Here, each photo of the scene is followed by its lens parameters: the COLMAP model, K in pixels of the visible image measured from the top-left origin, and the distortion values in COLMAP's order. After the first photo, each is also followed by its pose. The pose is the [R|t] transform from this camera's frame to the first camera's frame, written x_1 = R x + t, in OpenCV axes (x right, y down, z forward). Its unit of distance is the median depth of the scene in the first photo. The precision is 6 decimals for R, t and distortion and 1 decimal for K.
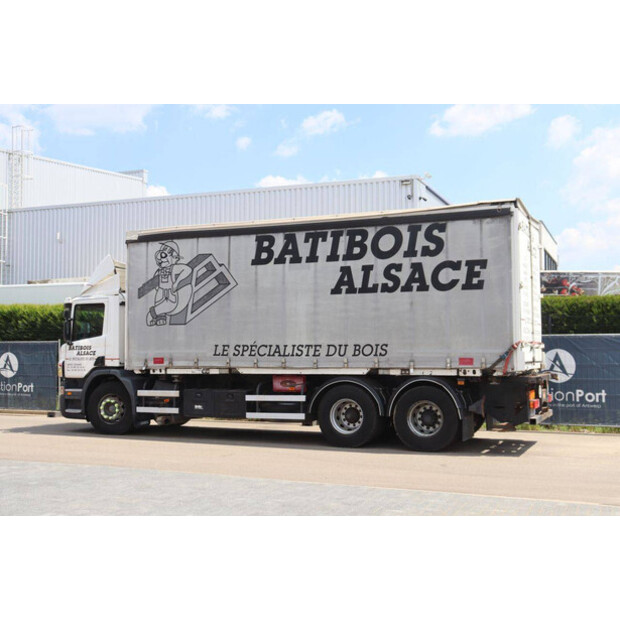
lens RADIAL K [[763.6, 0, 310.0], [0, 763.6, 310.0], [0, 0, 1]] dist [-0.001161, 0.021922]
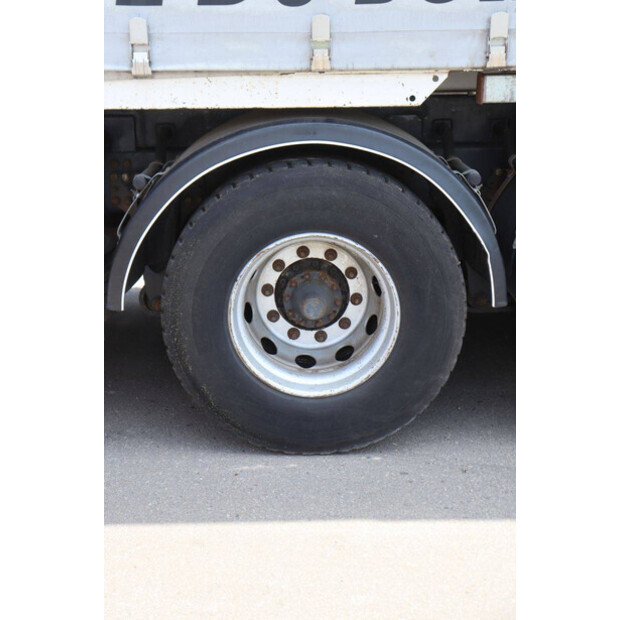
lens RADIAL K [[940.1, 0, 310.0], [0, 940.1, 310.0], [0, 0, 1]] dist [0.113435, 0.033796]
pose [[0.911123, -0.120337, 0.394174, -0.051454], [-0.018227, 0.943721, 0.330239, 0.052915], [-0.411730, -0.308073, 0.857653, 0.764254]]
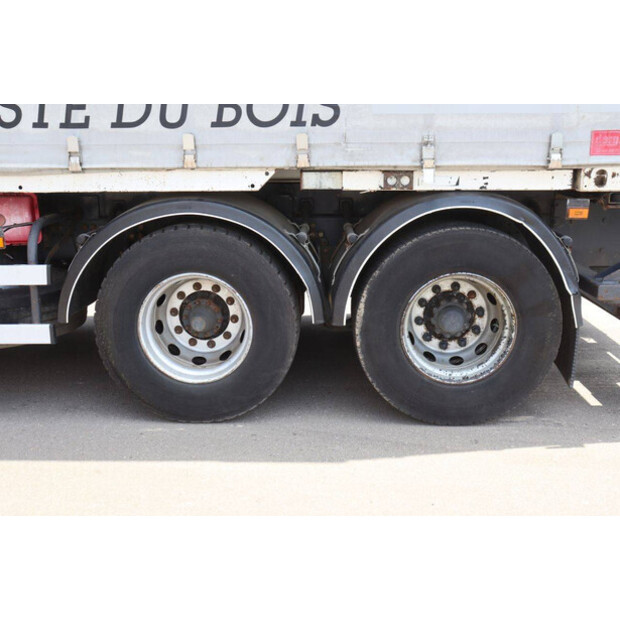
lens RADIAL K [[763.6, 0, 310.0], [0, 763.6, 310.0], [0, 0, 1]] dist [-0.001161, 0.021922]
pose [[0.926852, -0.091681, 0.364061, -0.020188], [-0.017851, 0.957865, 0.286663, 0.042223], [-0.375003, -0.272193, 0.886162, 0.694500]]
